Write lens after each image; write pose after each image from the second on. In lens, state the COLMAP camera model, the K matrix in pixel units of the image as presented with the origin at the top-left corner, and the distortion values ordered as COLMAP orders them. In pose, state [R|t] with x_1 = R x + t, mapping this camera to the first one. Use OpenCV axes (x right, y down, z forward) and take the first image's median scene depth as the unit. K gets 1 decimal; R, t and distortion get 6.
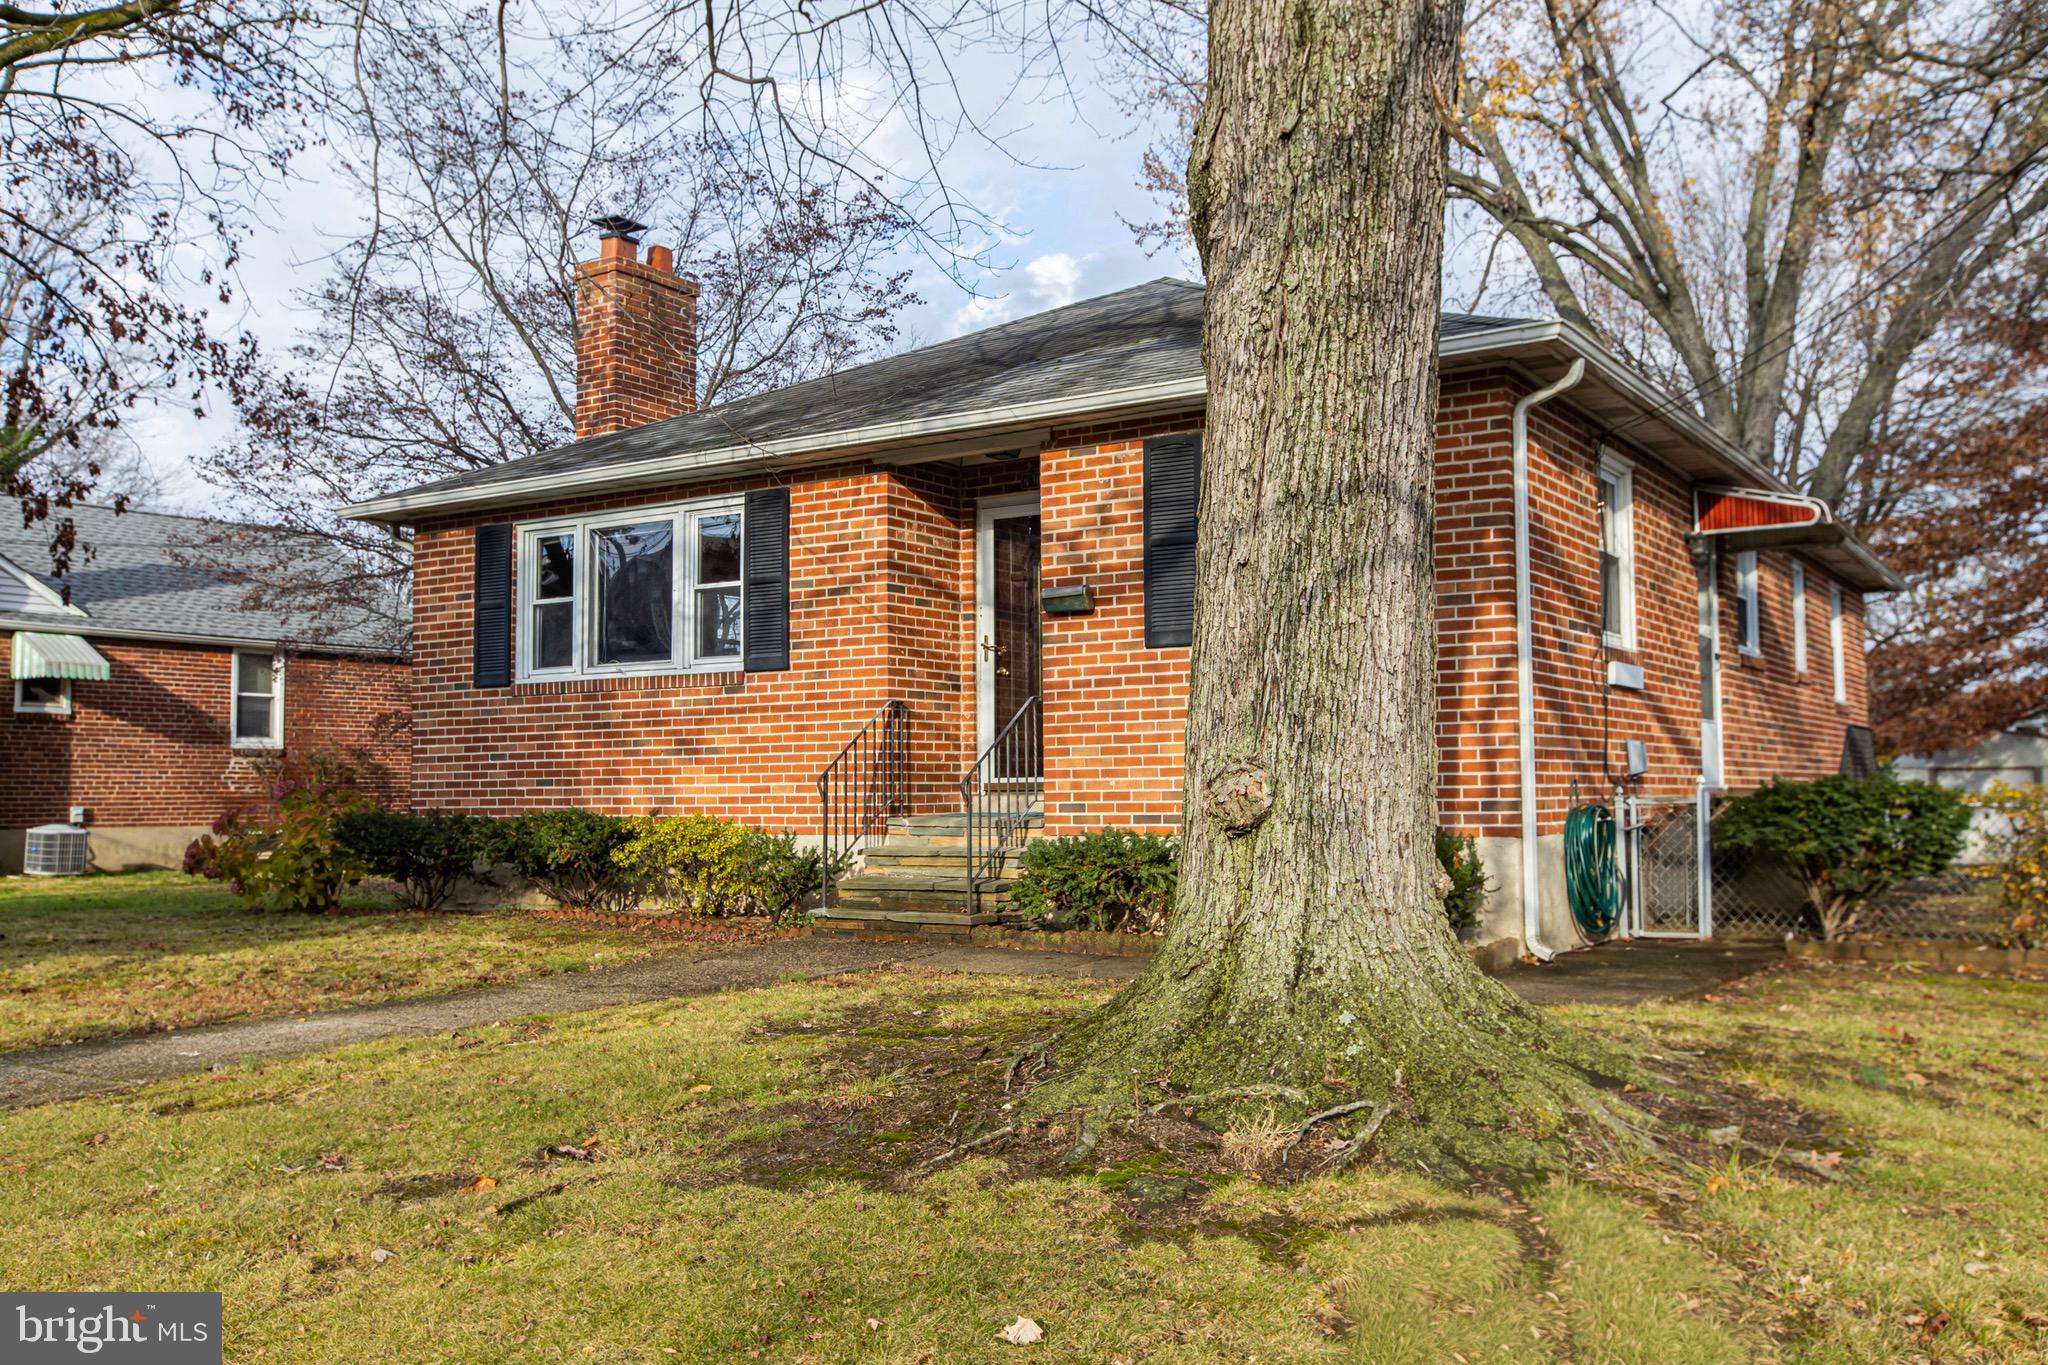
lens RADIAL K [[1809.1, 0, 1023.6], [0, 1809.1, 682.4], [0, 0, 1]] dist [-0.002046, 0.000509]
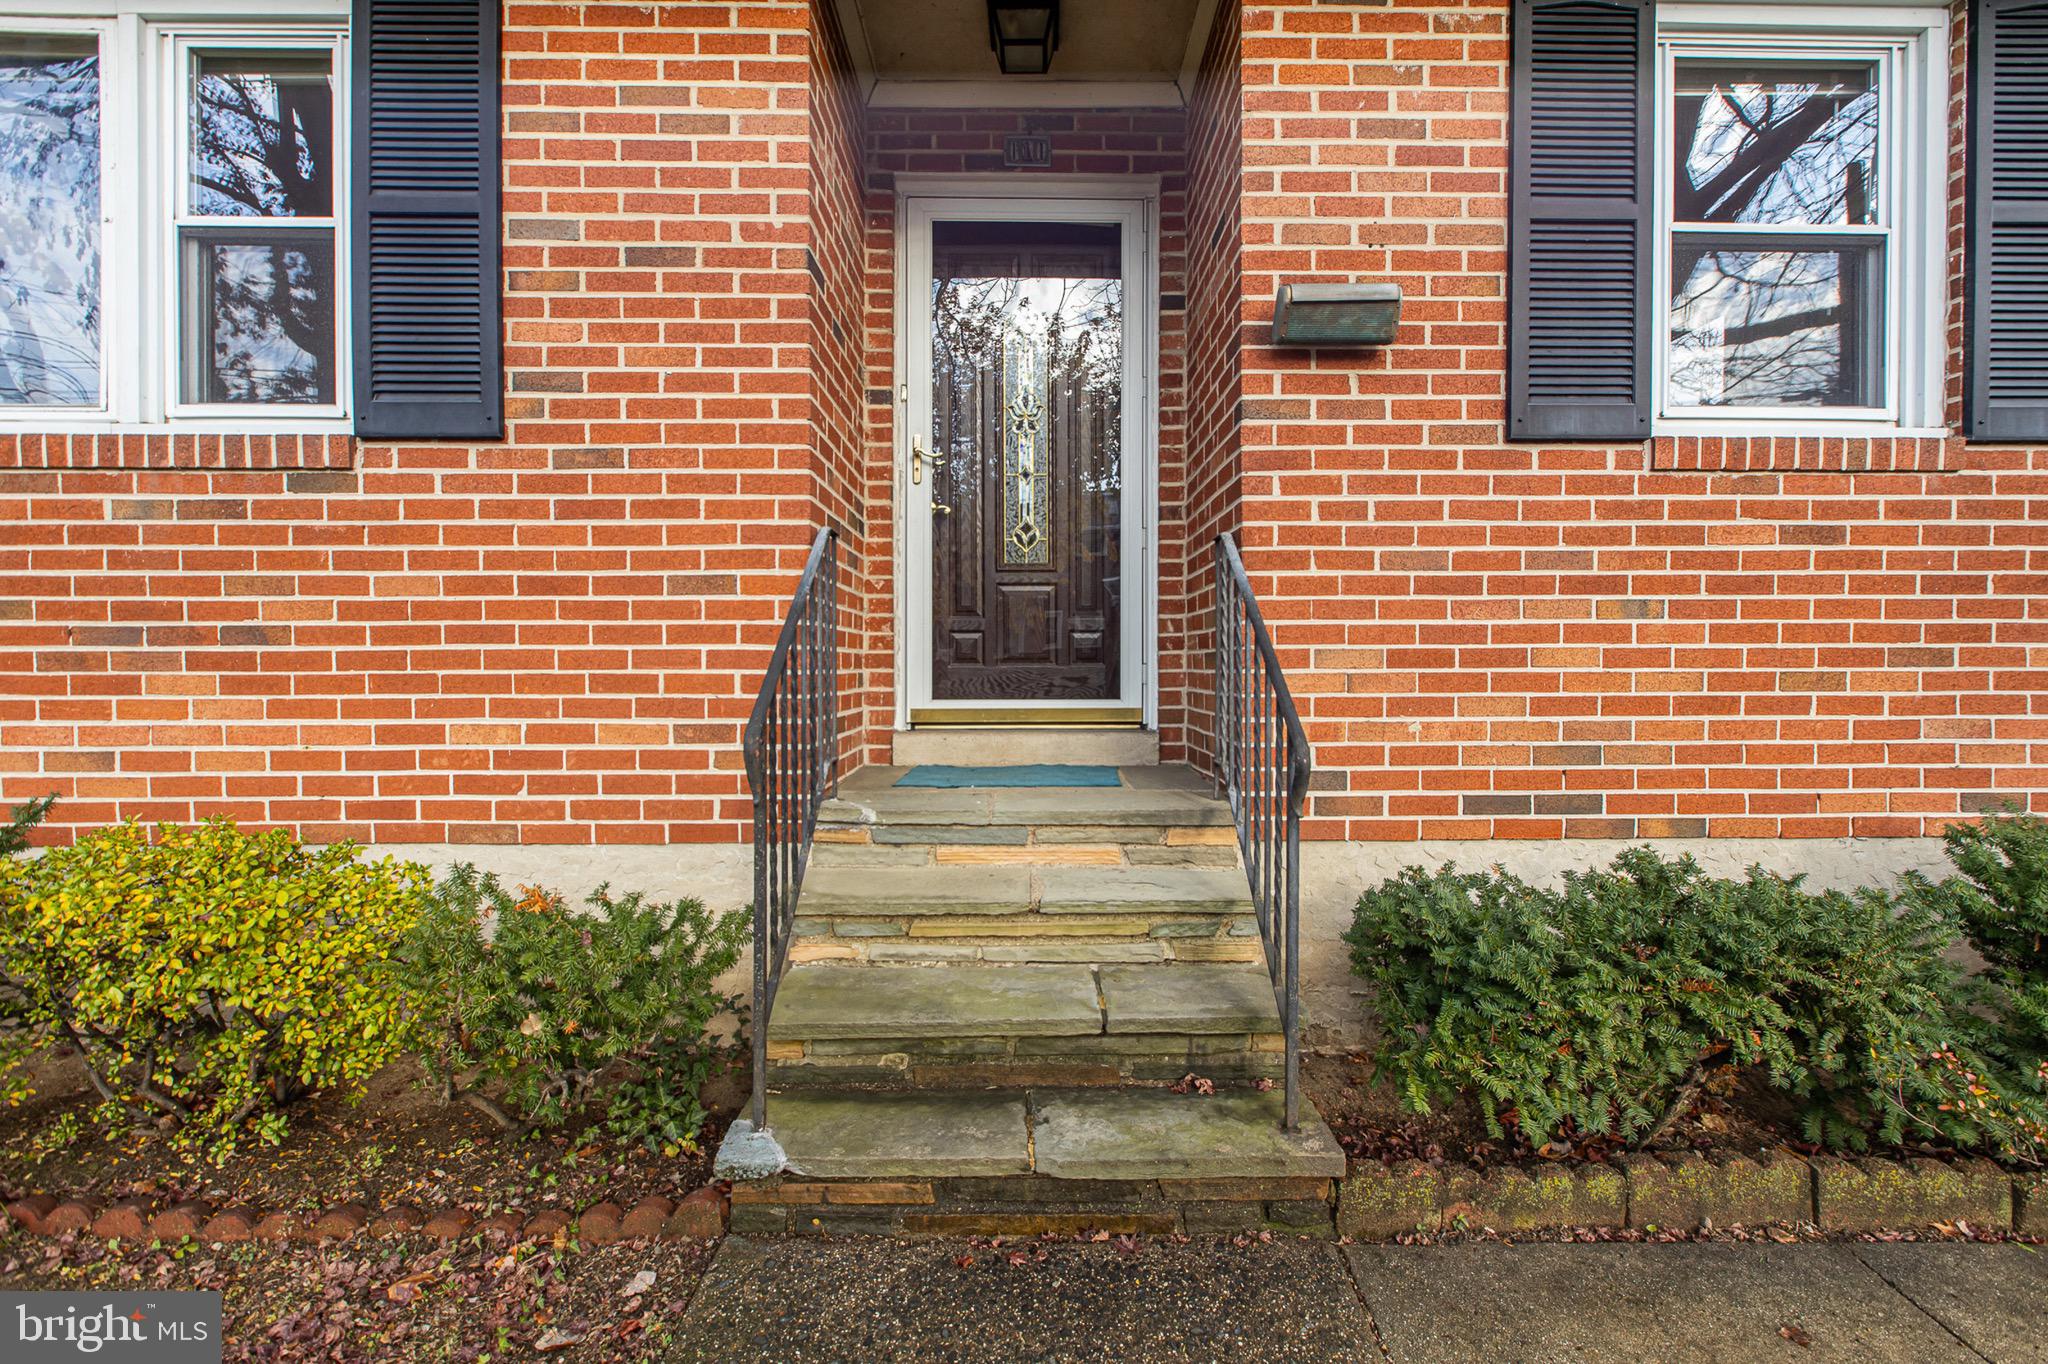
lens RADIAL K [[902.6, 0, 1026.6], [0, 902.6, 676.2], [0, 0, 1]] dist [0.000234, 0.000207]
pose [[0.830383, 0.001932, 0.557190, -0.158761], [-0.040907, 0.997507, 0.057504, 0.032032], [-0.555690, -0.070543, 0.828392, 0.836456]]
